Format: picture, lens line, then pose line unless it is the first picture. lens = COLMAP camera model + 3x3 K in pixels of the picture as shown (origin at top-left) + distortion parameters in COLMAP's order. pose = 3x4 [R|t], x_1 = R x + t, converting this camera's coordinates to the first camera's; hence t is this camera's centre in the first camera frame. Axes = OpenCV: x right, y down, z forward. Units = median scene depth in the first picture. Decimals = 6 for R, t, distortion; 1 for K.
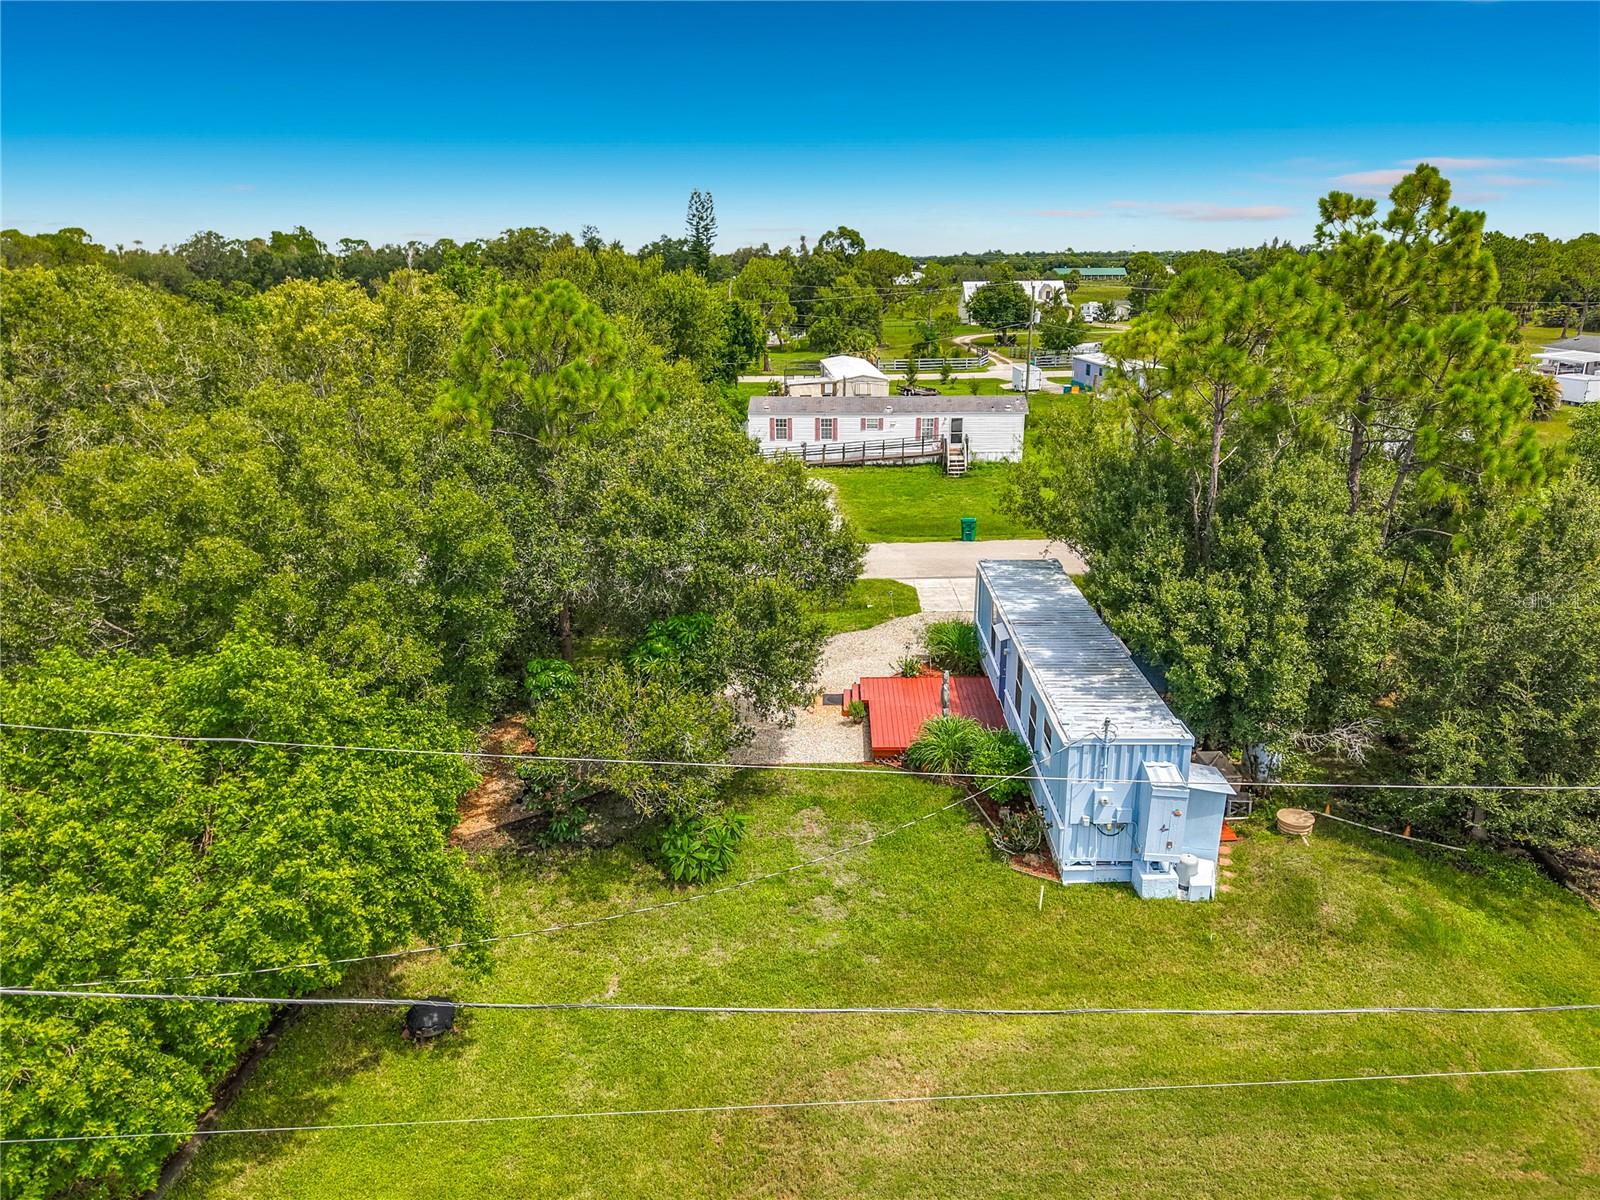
lens RADIAL K [[1074.3, 0, 794.1], [0, 1074.3, 534.0], [0, 0, 1]] dist [0.009354, 0.001066]
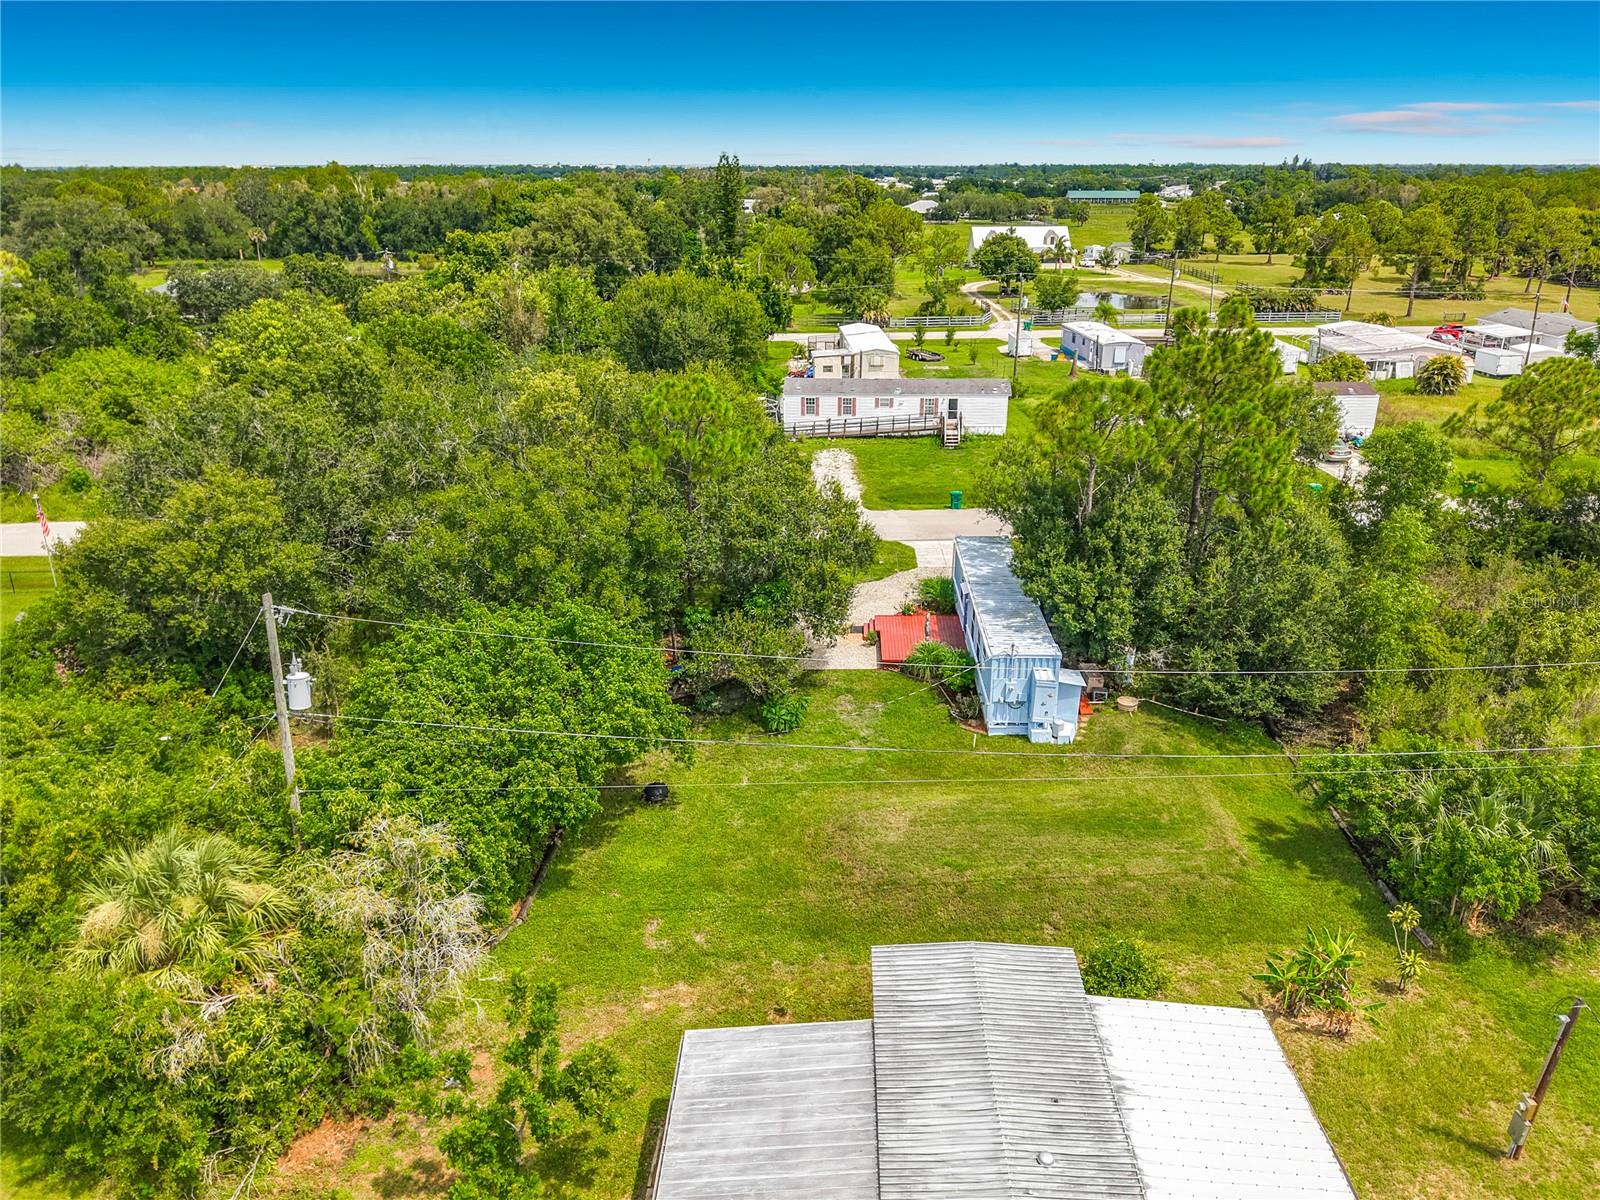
lens RADIAL K [[1074.3, 0, 794.1], [0, 1074.3, 534.0], [0, 0, 1]] dist [0.009354, 0.001066]
pose [[0.999930, 0.008608, -0.008112, -0.054179], [-0.007974, 0.997134, 0.075229, -0.122948], [0.008736, -0.075159, 0.997133, -0.667529]]
